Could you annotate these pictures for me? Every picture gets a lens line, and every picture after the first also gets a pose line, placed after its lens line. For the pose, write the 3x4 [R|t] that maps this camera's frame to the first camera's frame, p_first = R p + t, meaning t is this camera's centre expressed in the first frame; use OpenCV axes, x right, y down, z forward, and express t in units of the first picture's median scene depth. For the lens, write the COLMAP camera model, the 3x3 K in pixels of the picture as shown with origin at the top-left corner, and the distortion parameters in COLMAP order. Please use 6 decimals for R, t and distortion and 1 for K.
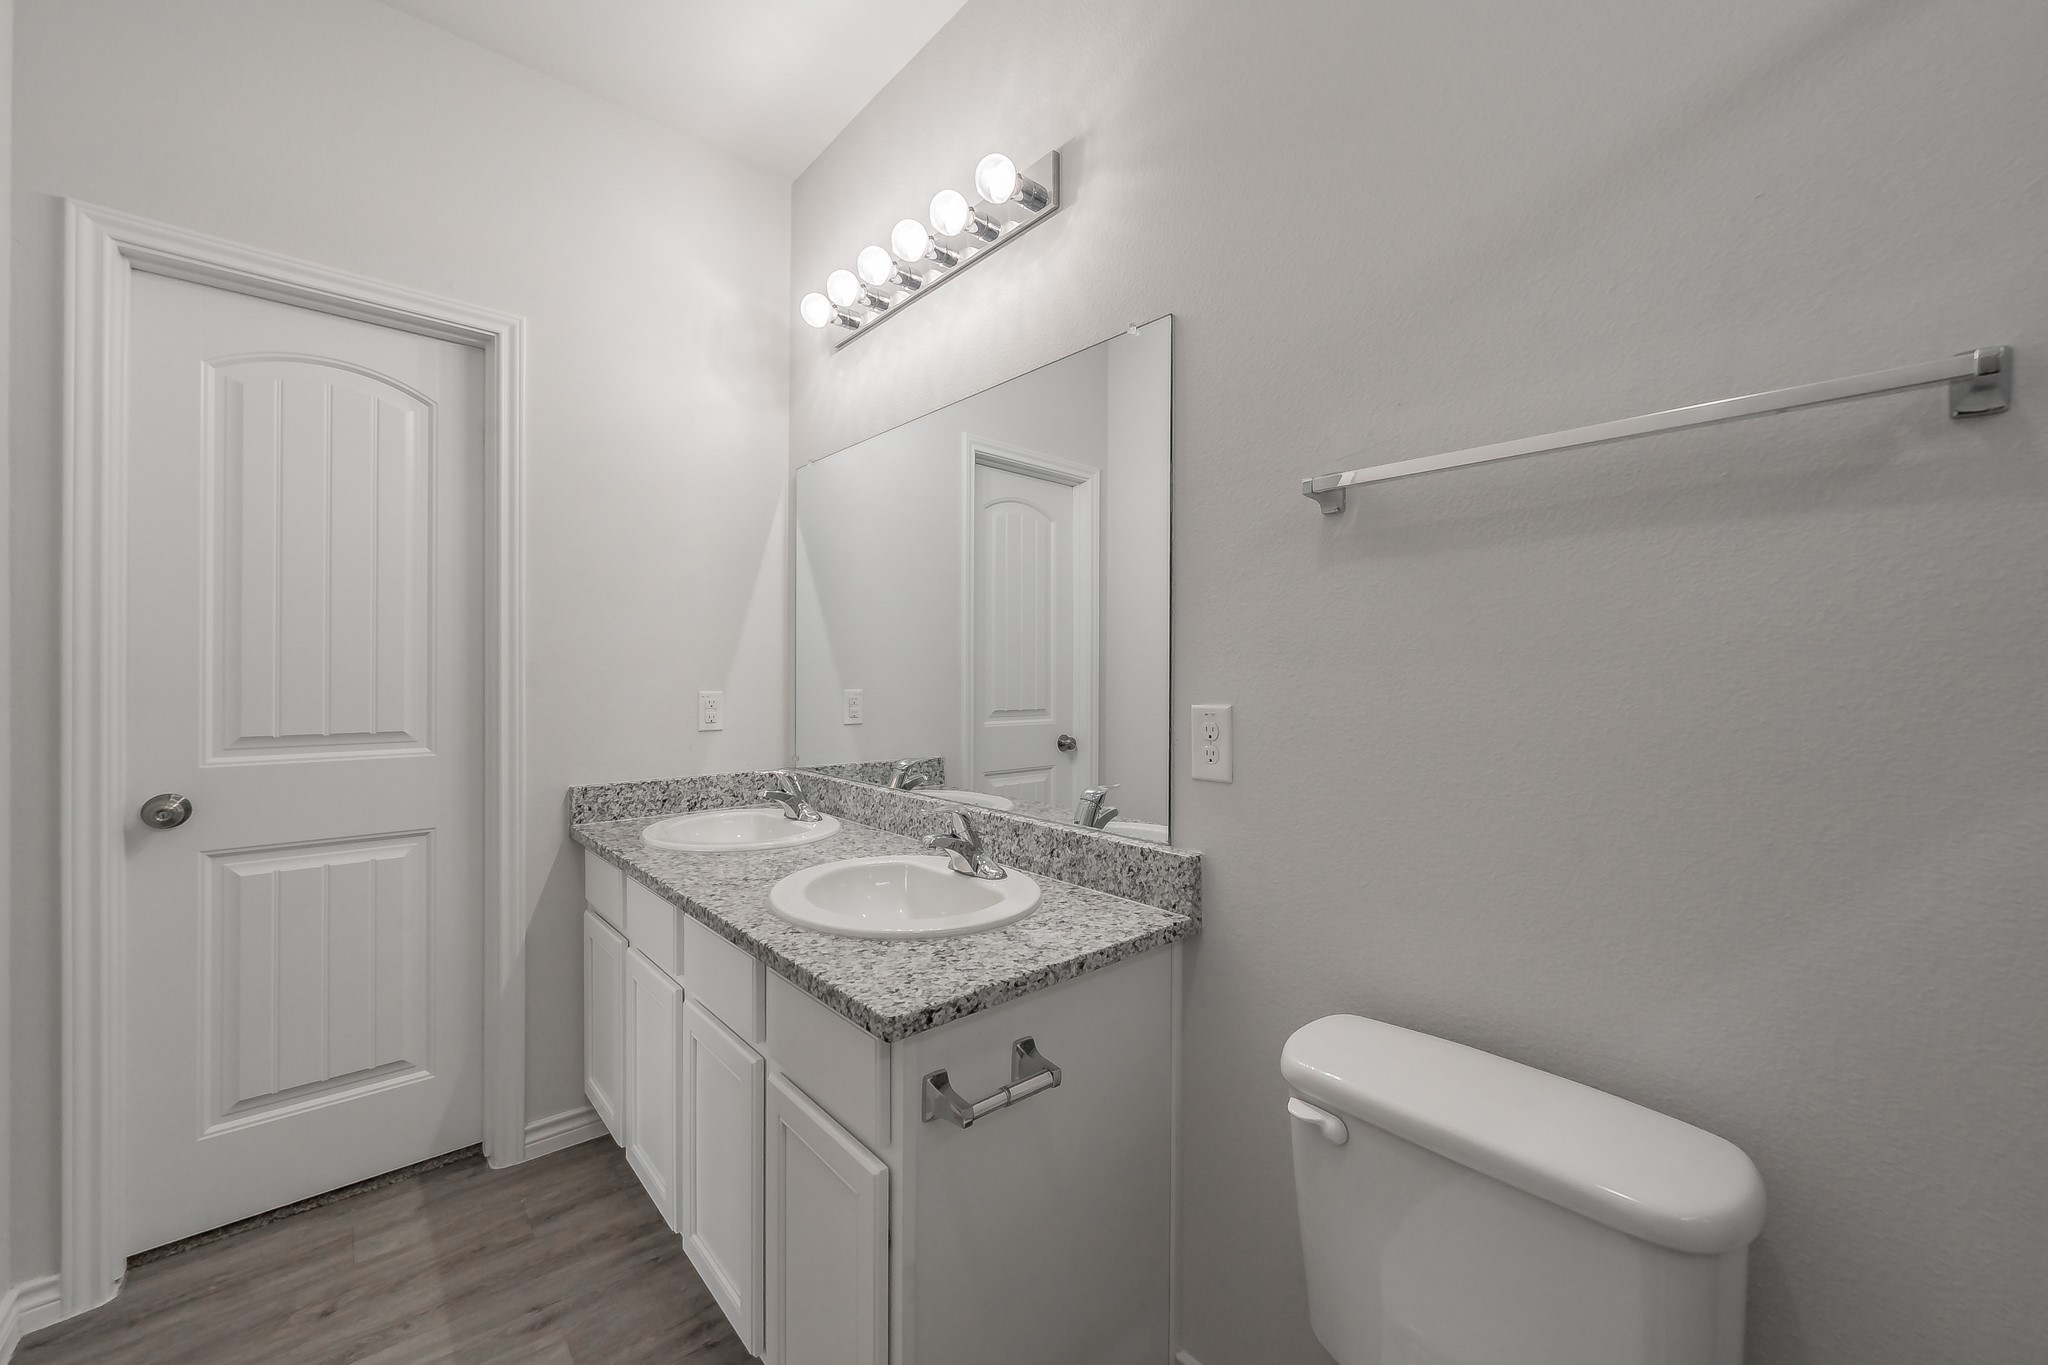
lens RADIAL K [[745.6, 0, 1022.9], [0, 745.6, 678.3], [0, 0, 1]] dist [-0.003617, 0.000941]
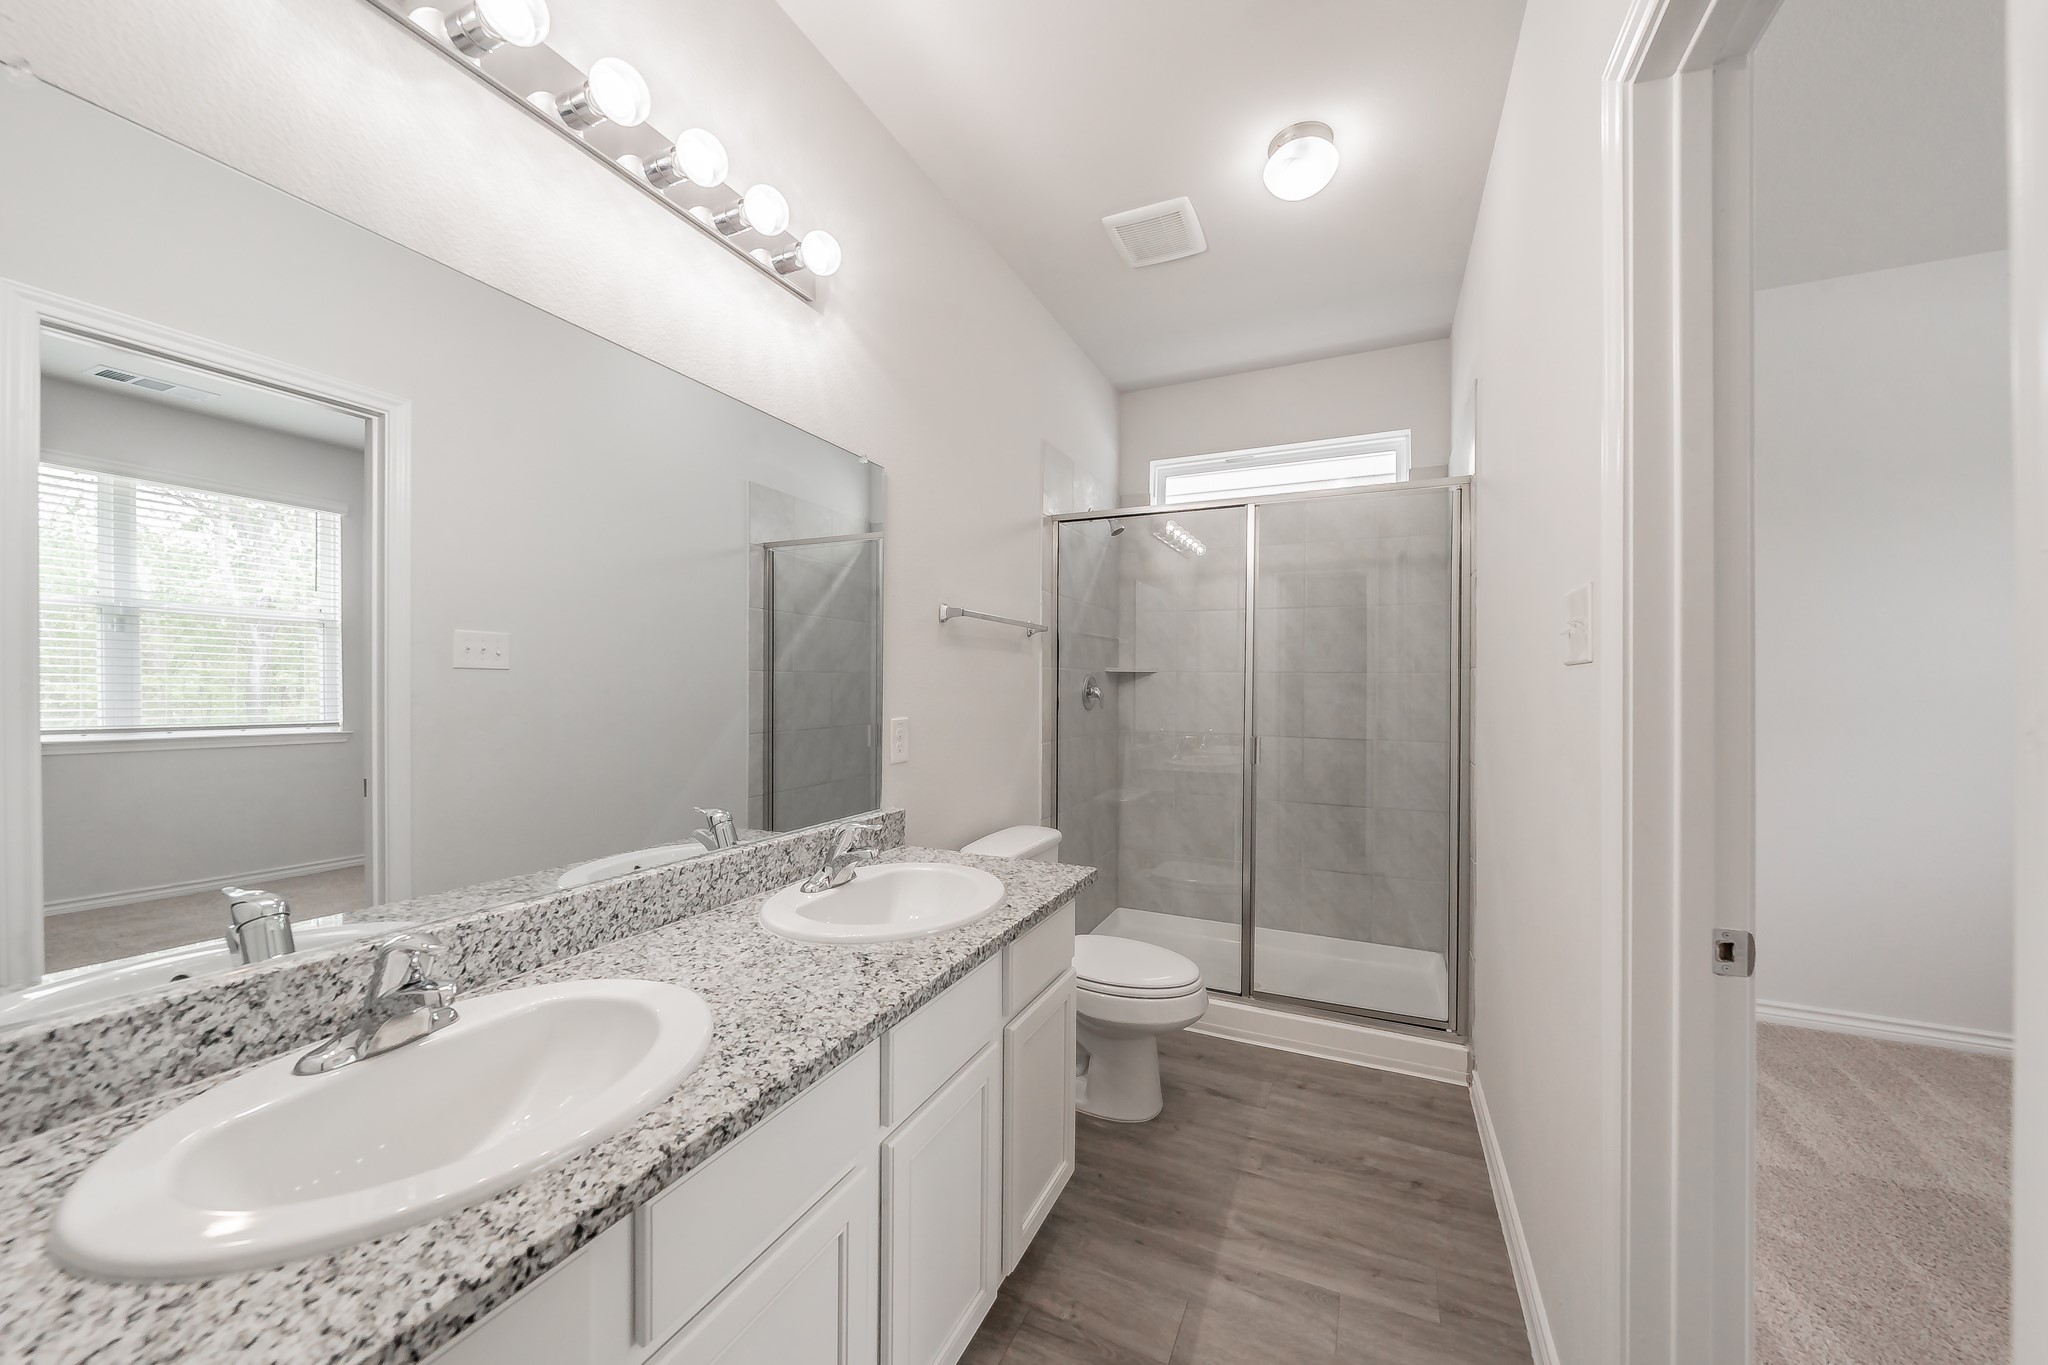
lens RADIAL K [[713.8, 0, 1042.3], [0, 713.8, 679.4], [0, 0, 1]] dist [-0.003669, 0.000364]
pose [[-0.370577, 0.000468, 0.928802, -1.035777], [-0.002507, 0.999996, -0.001504, -0.036219], [-0.928798, -0.002886, -0.370575, 0.986741]]
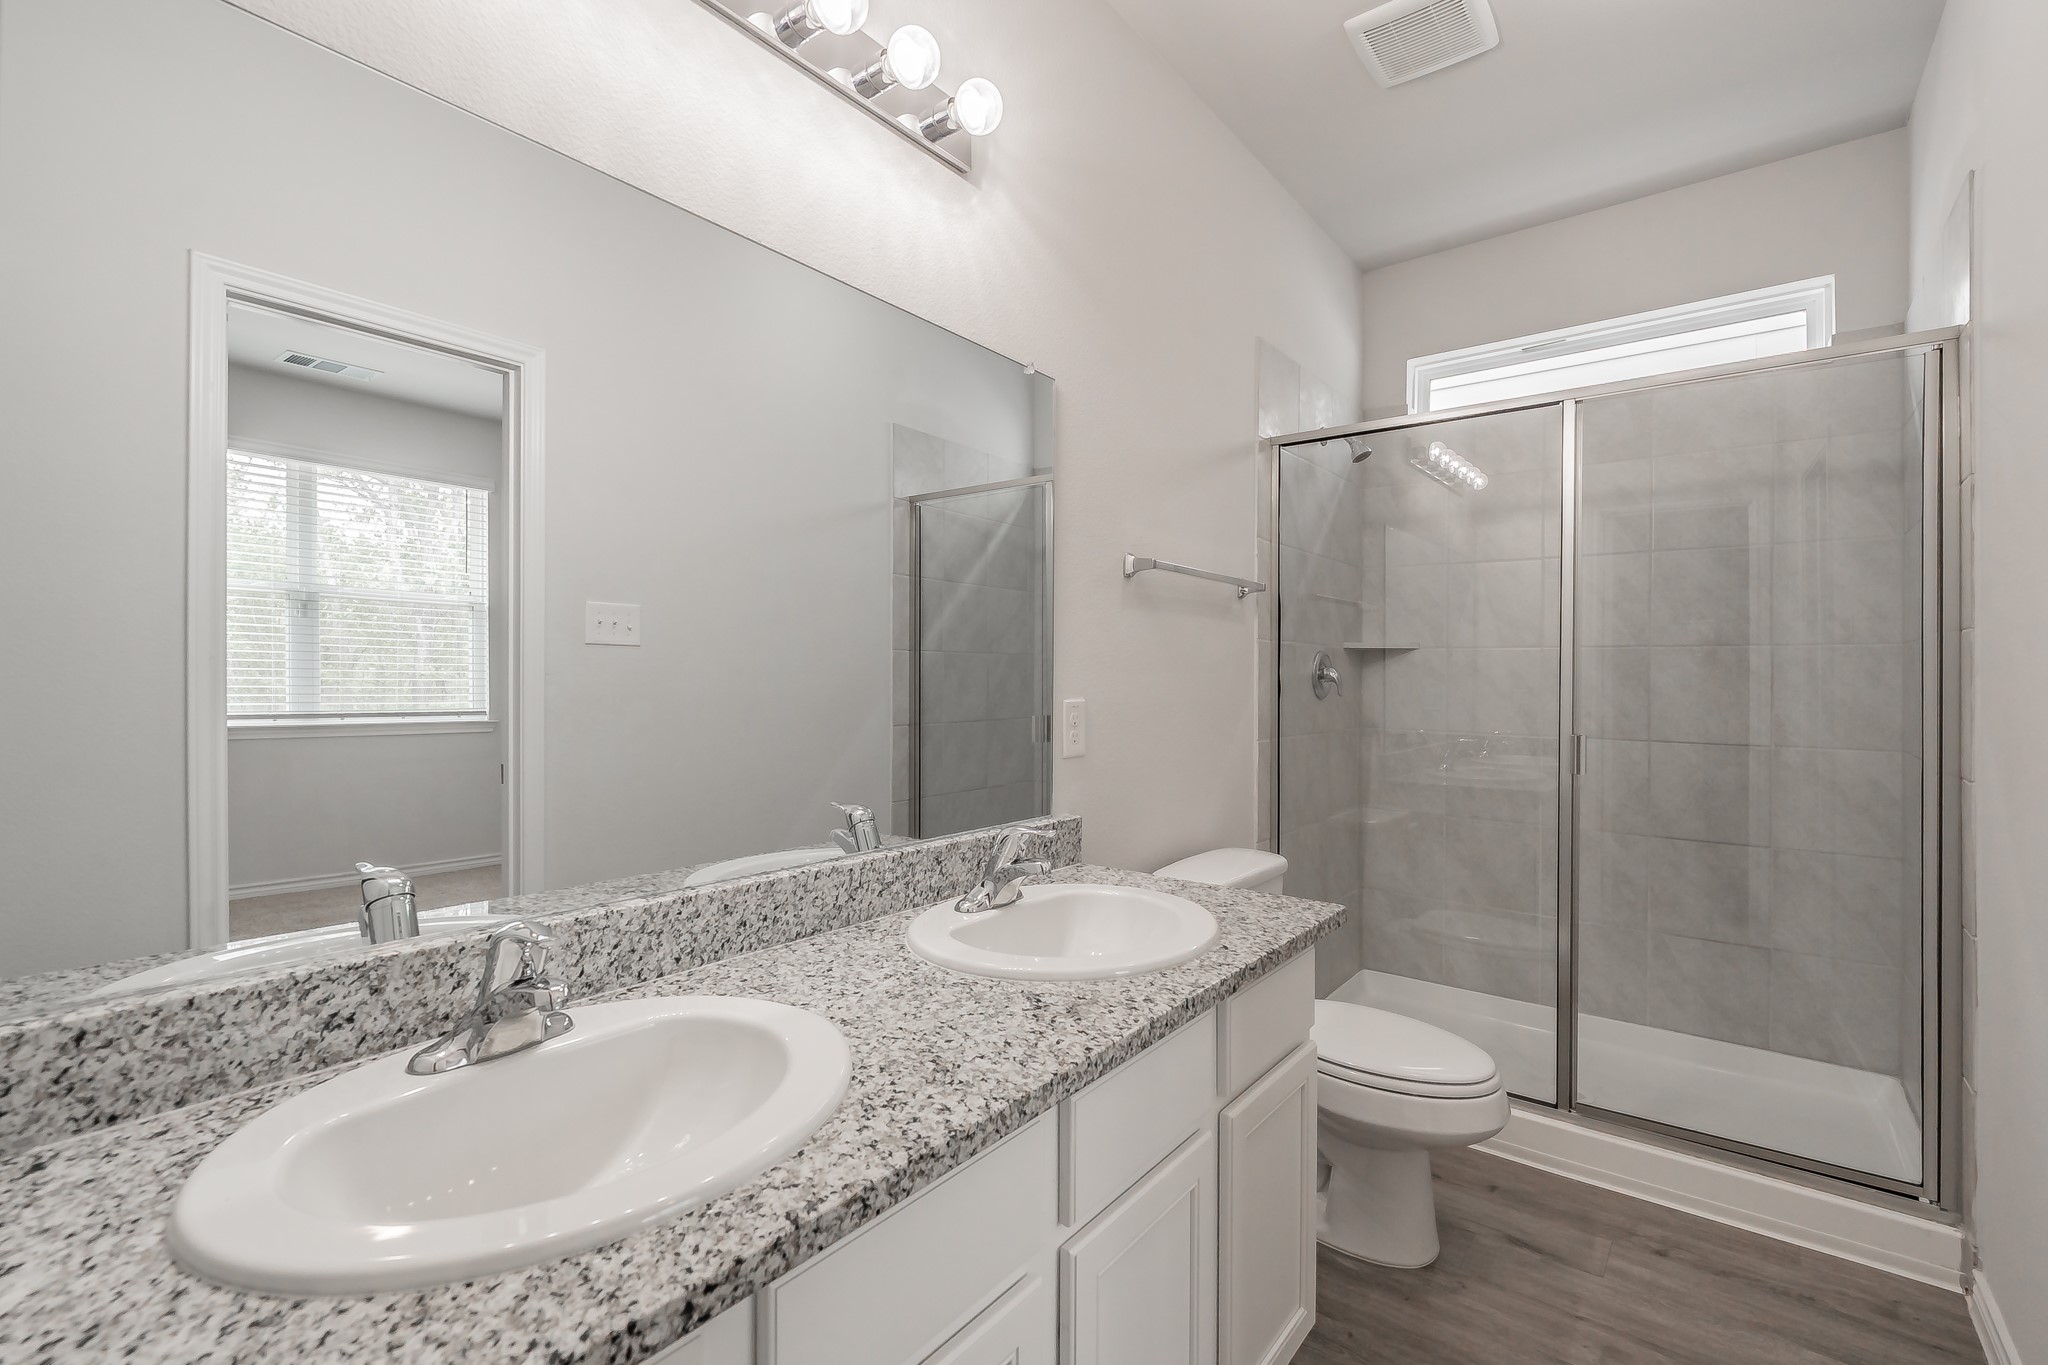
lens RADIAL K [[890.0, 0, 1030.1], [0, 890.0, 669.2], [0, 0, 1]] dist [0.000101, 0.000321]
pose [[-0.142424, 0.005404, 0.989791, -0.977944], [-0.001738, 0.999982, -0.005710, -0.005050], [-0.989804, -0.002533, -0.142413, 0.988474]]
